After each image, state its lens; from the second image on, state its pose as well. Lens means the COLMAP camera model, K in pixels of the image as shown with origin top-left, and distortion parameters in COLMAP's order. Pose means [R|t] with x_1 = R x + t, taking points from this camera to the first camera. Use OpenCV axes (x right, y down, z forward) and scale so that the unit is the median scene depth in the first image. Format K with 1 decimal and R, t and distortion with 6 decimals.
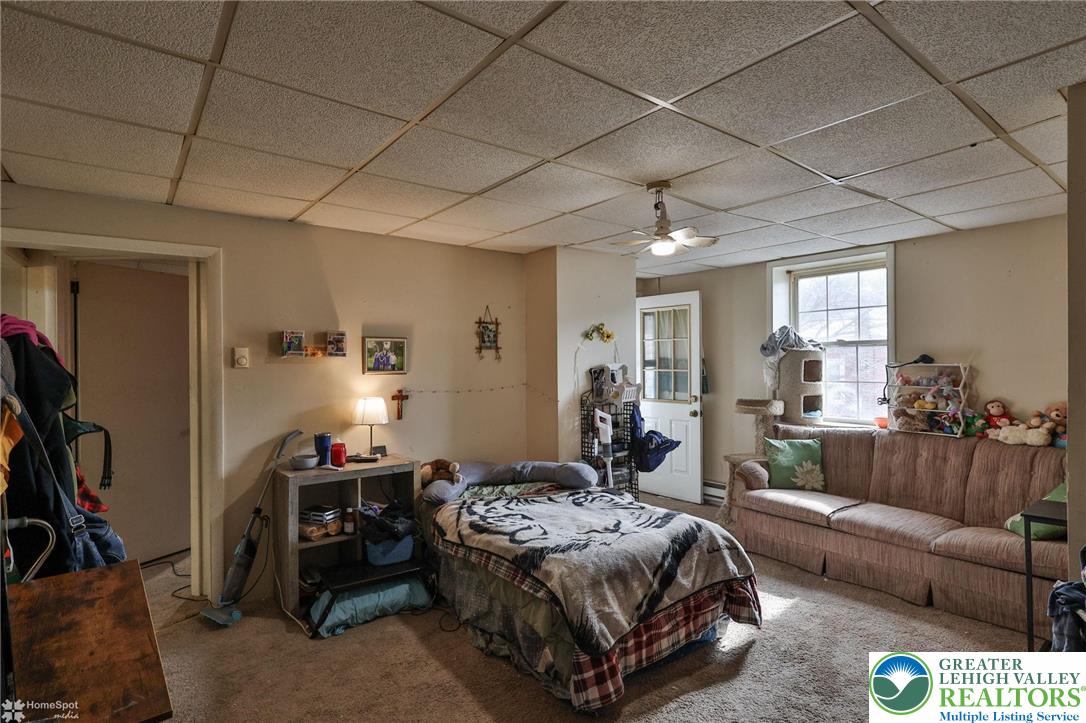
lens RADIAL K [[539.5, 0, 539.4], [0, 539.5, 361.7], [0, 0, 1]] dist [-0.001654, 0.000809]
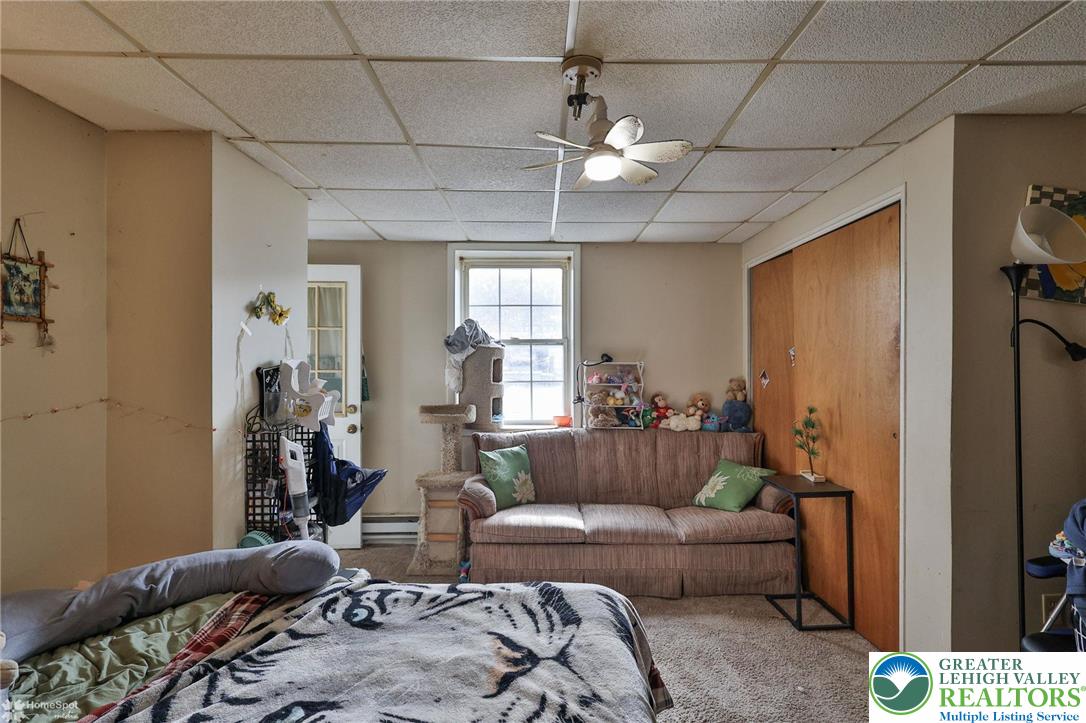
lens RADIAL K [[539.5, 0, 543.8], [0, 539.5, 361.9], [0, 0, 1]] dist [-0.001654, 0.000809]
pose [[0.602086, 0.008291, 0.798388, -0.195459], [-0.003654, 0.999964, -0.007628, 0.010670], [-0.798423, 0.001675, 0.602095, 0.441109]]
